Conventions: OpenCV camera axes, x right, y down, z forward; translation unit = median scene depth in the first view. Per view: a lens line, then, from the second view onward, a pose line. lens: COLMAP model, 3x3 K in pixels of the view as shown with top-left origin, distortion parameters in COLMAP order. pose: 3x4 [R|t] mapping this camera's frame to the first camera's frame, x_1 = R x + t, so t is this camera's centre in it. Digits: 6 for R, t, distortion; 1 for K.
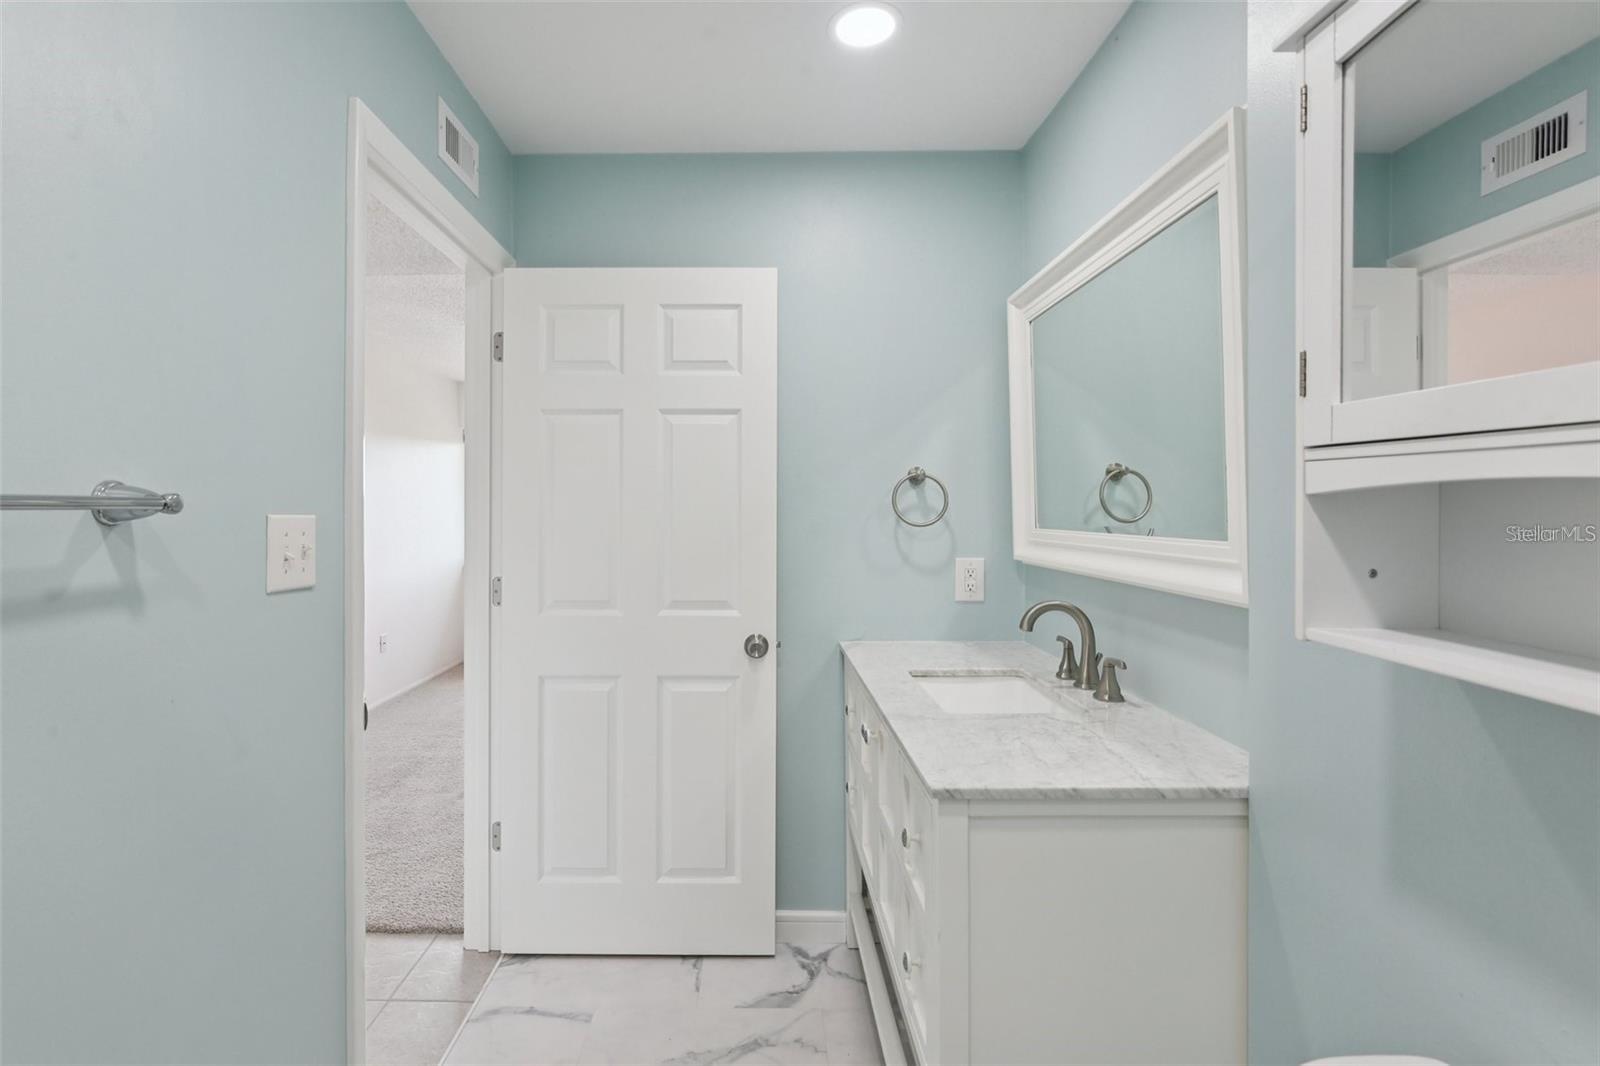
lens RADIAL K [[740.0, 0, 801.2], [0, 740.0, 525.0], [0, 0, 1]] dist [-0.000002, 0.000178]
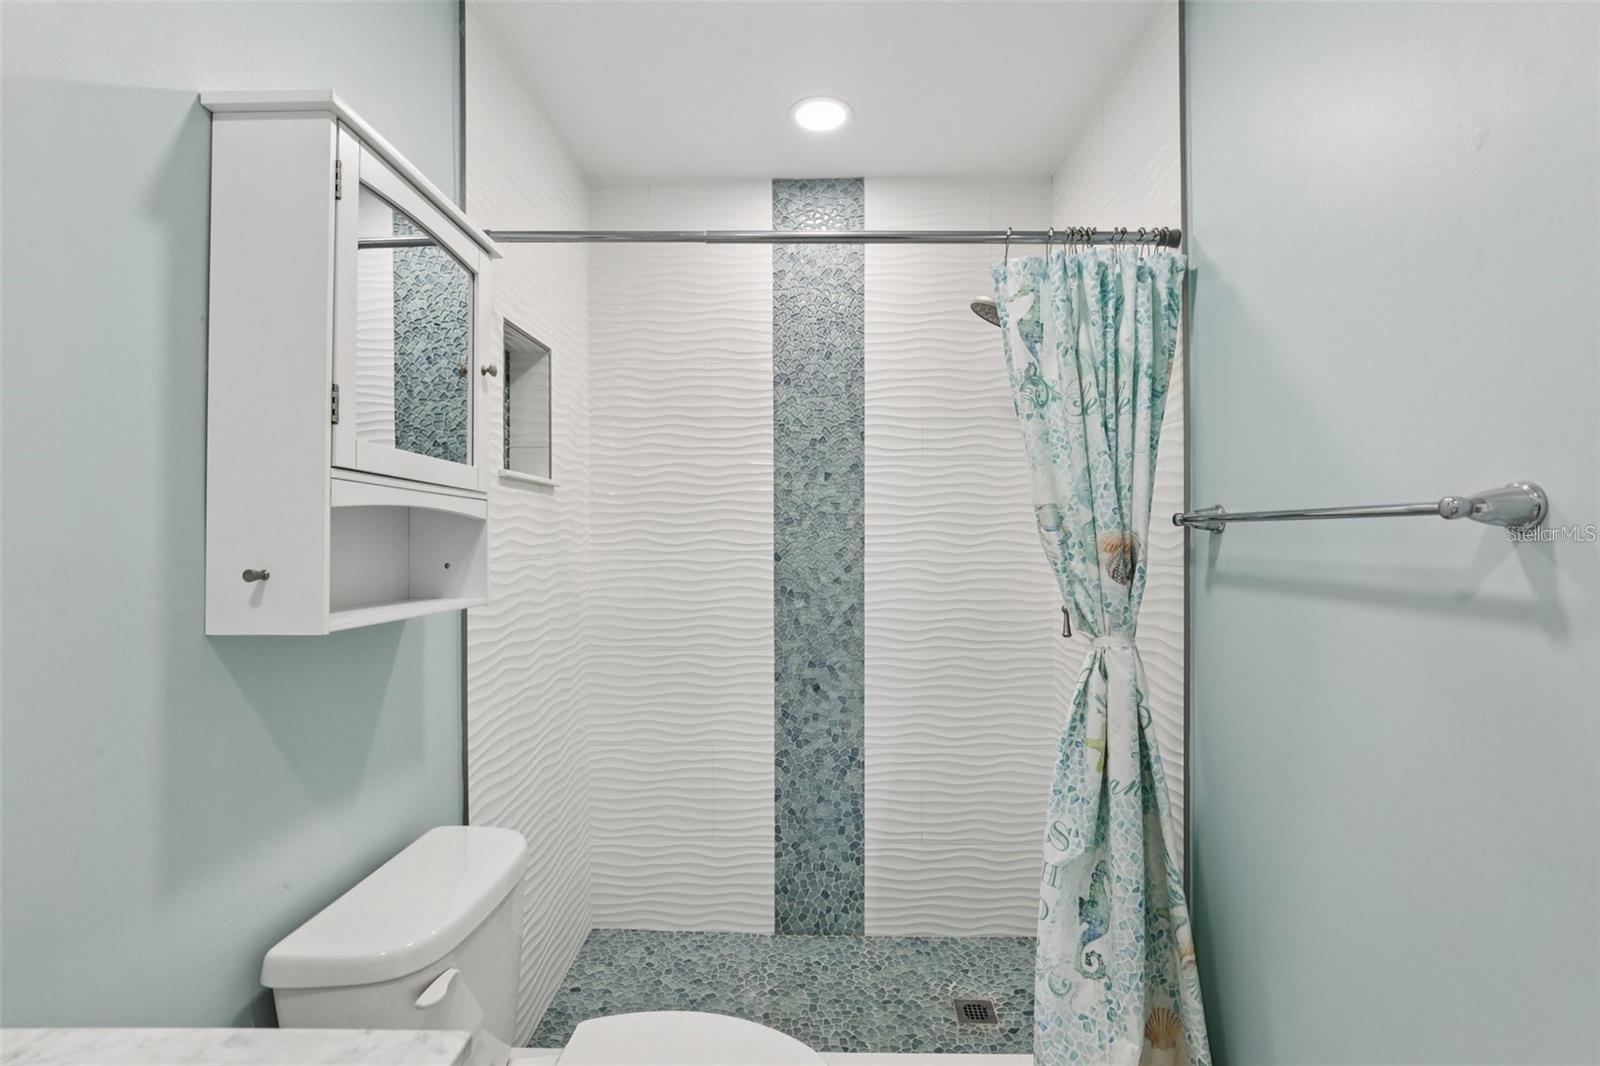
lens RADIAL K [[740.0, 0, 801.2], [0, 740.0, 525.0], [0, 0, 1]] dist [-0.000002, 0.000178]
pose [[-0.996530, 0.003423, 0.083160, -0.136253], [0.003958, 0.999973, 0.006265, -0.016965], [-0.083136, 0.006573, -0.996516, 1.980770]]
